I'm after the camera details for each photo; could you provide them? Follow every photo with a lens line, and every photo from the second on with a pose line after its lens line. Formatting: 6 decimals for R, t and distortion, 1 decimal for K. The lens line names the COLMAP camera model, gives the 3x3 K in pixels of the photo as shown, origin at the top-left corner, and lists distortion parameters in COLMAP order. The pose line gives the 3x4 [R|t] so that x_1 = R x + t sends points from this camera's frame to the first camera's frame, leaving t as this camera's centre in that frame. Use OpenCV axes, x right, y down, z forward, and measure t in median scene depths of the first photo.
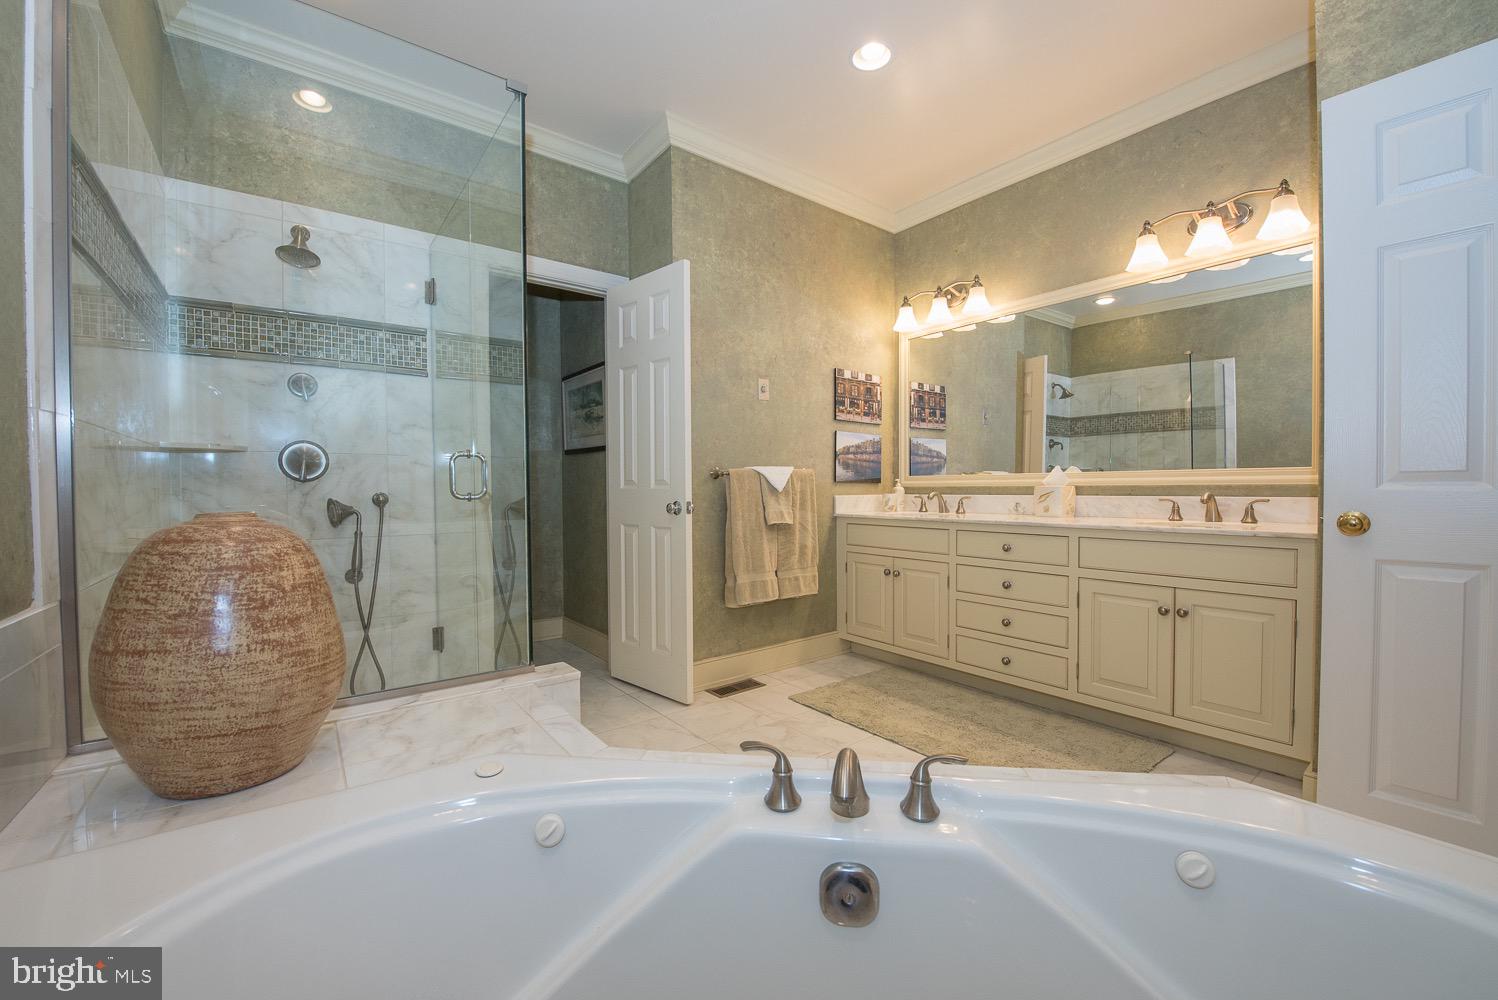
lens RADIAL K [[595.0, 0, 749.4], [0, 595.0, 501.7], [0, 0, 1]] dist [-0.015372, -0.003022]
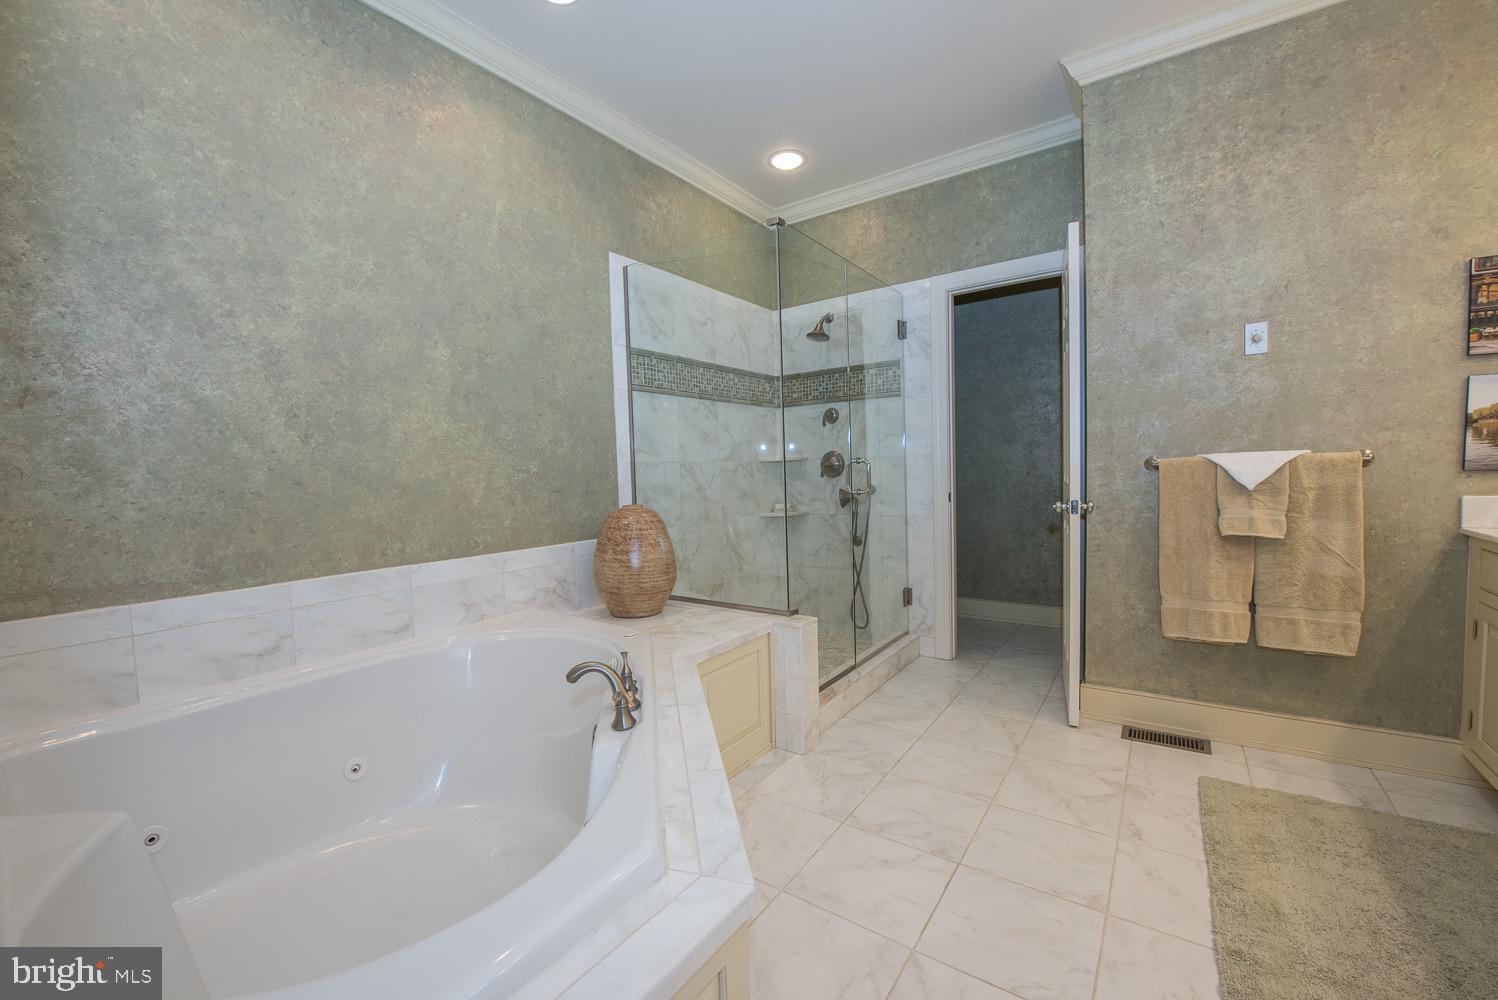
lens RADIAL K [[595.0, 0, 749.4], [0, 595.0, 501.7], [0, 0, 1]] dist [-0.015372, -0.003022]
pose [[0.288830, 0.048661, -0.956143, 0.539726], [0.004129, 0.998635, 0.052071, -0.041053], [0.957372, -0.018987, 0.288234, 0.257524]]
